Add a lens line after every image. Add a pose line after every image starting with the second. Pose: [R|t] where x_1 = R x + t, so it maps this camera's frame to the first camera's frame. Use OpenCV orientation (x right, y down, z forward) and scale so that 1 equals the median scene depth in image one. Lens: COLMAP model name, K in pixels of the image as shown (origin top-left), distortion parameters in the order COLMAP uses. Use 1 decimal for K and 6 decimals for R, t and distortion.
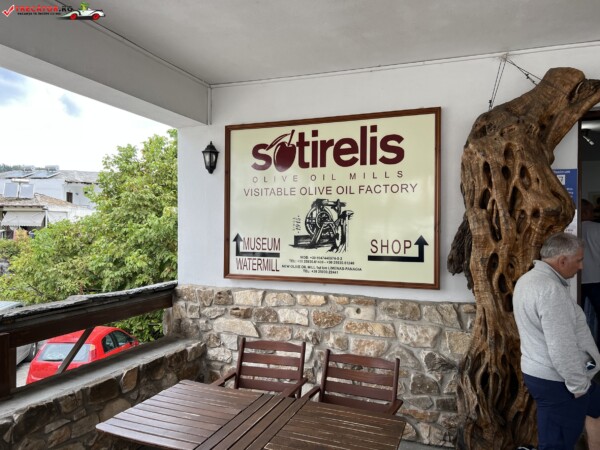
lens RADIAL K [[456.2, 0, 299.8], [0, 456.2, 223.1], [0, 0, 1]] dist [0.050392, -0.060163]
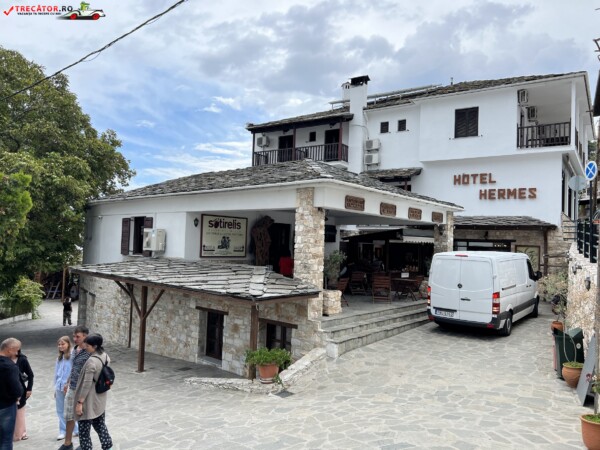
lens RADIAL K [[456.2, 0, 299.8], [0, 456.2, 223.1], [0, 0, 1]] dist [0.050392, -0.060163]
pose [[0.371243, 0.058611, 0.926684, -3.192494], [-0.024869, 0.998275, -0.053177, 0.026677], [-0.928203, -0.003304, 0.372060, -1.024544]]
